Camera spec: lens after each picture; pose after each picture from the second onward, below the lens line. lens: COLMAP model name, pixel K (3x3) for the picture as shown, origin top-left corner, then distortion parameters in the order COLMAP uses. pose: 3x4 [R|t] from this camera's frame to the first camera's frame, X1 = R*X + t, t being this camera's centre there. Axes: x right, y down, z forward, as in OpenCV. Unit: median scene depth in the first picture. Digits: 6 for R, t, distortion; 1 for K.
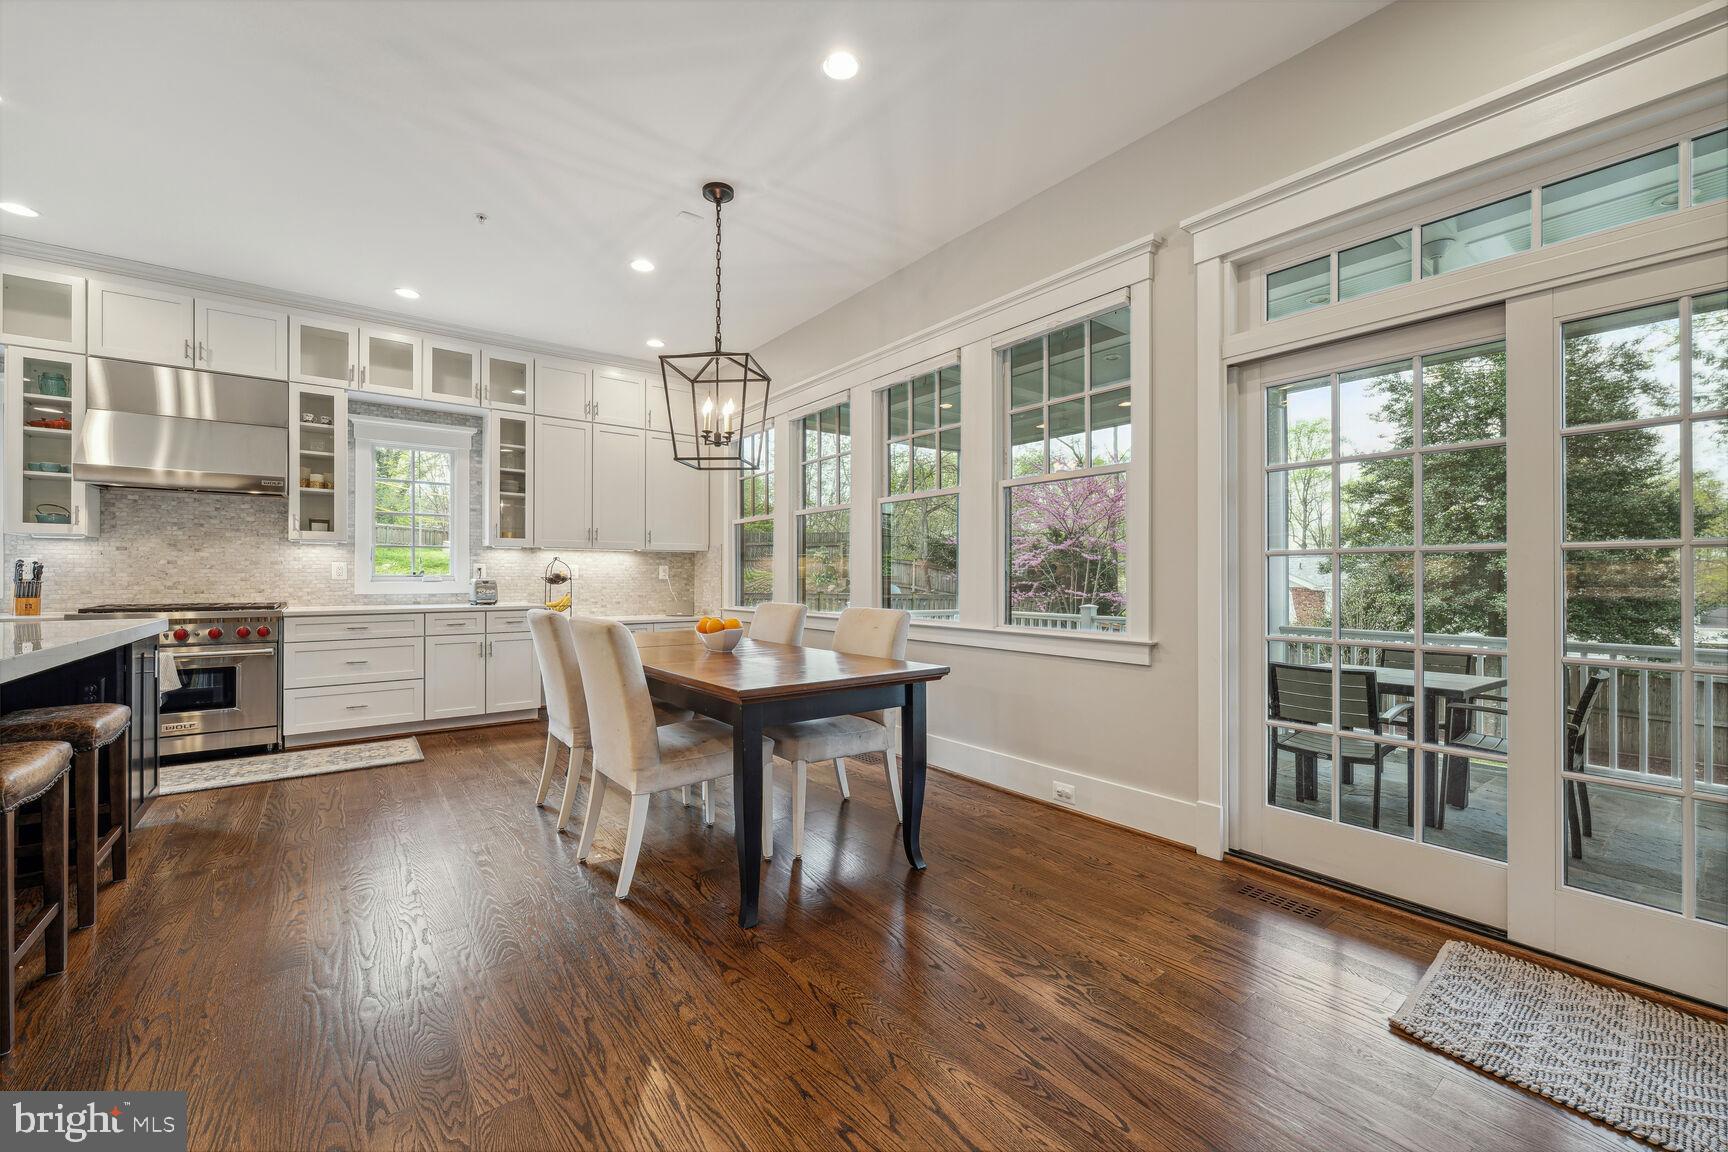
lens RADIAL K [[682.8, 0, 869.2], [0, 682.8, 577.9], [0, 0, 1]] dist [-0.005922, 0.000029]
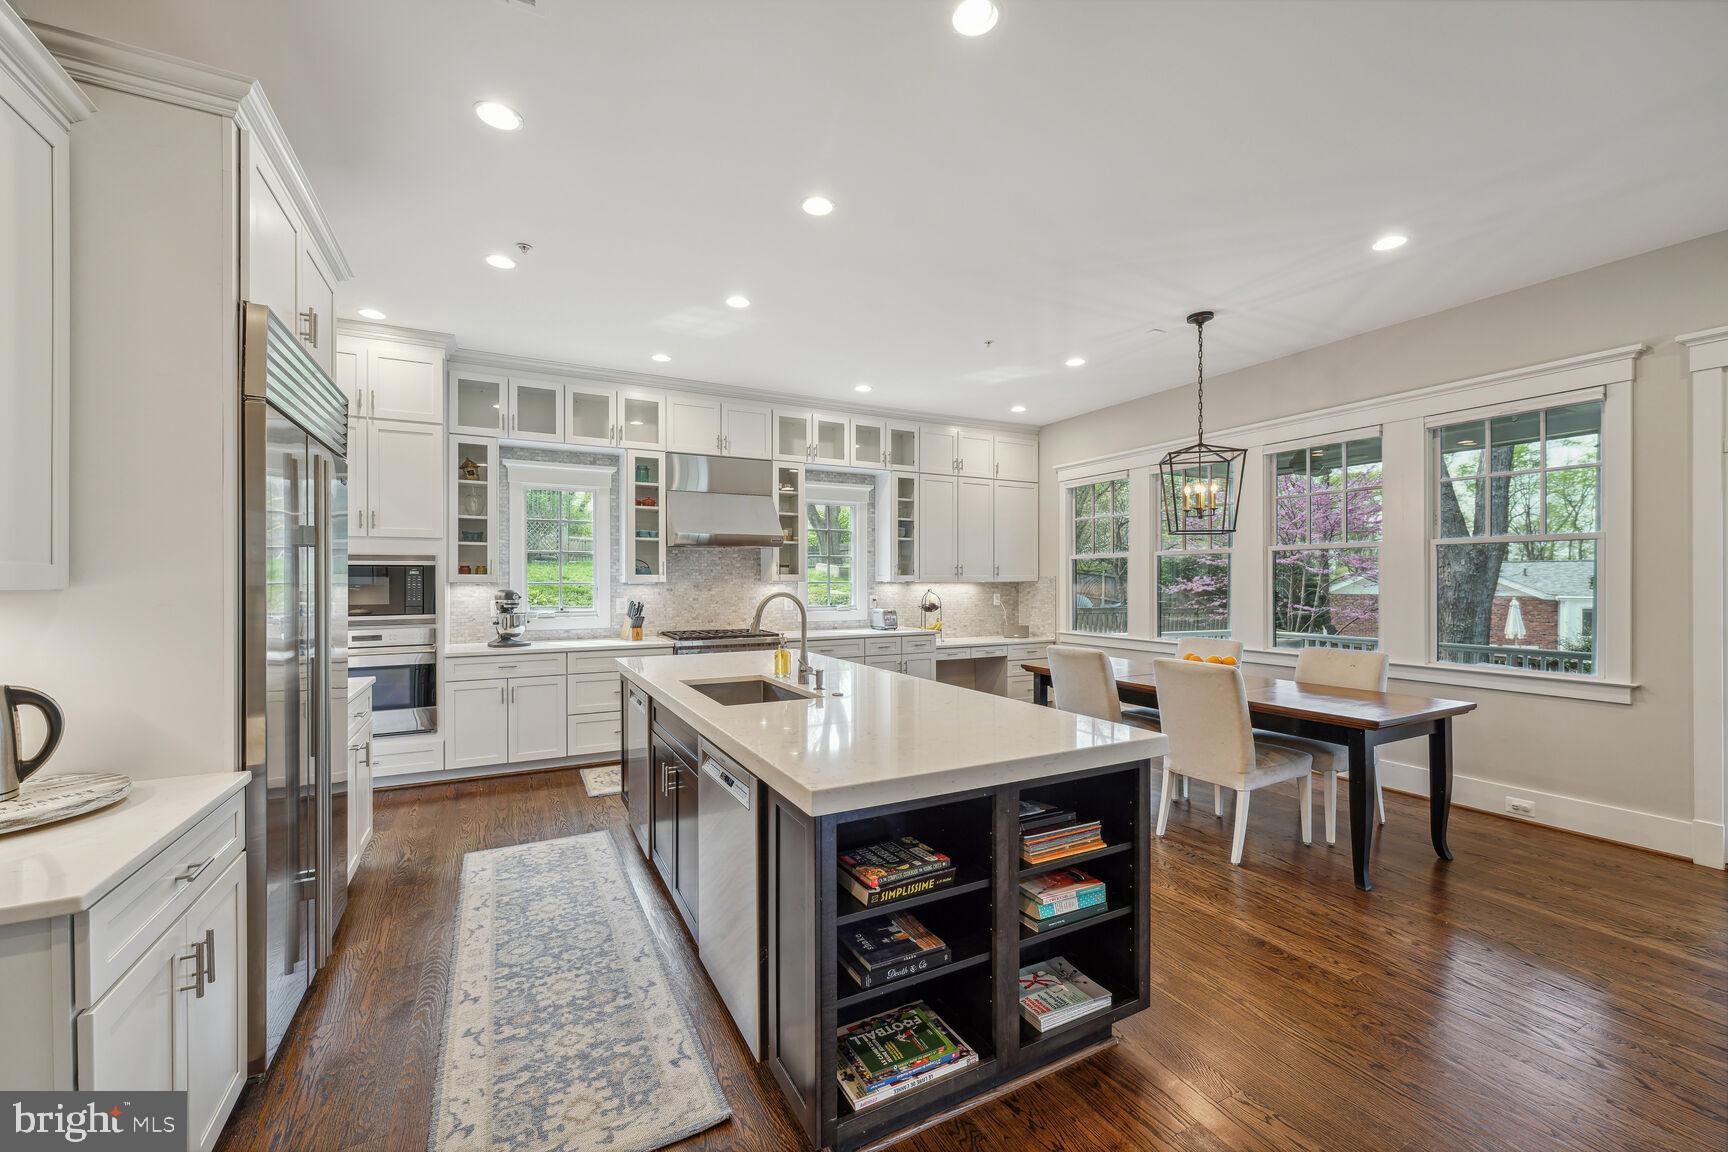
lens RADIAL K [[682.8, 0, 868.0], [0, 682.8, 583.4], [0, 0, 1]] dist [-0.005922, 0.000029]
pose [[0.984042, -0.000919, -0.177934, -0.421273], [0.001716, 0.999989, 0.004322, -0.055394], [0.177928, -0.004558, 0.984033, -0.246296]]
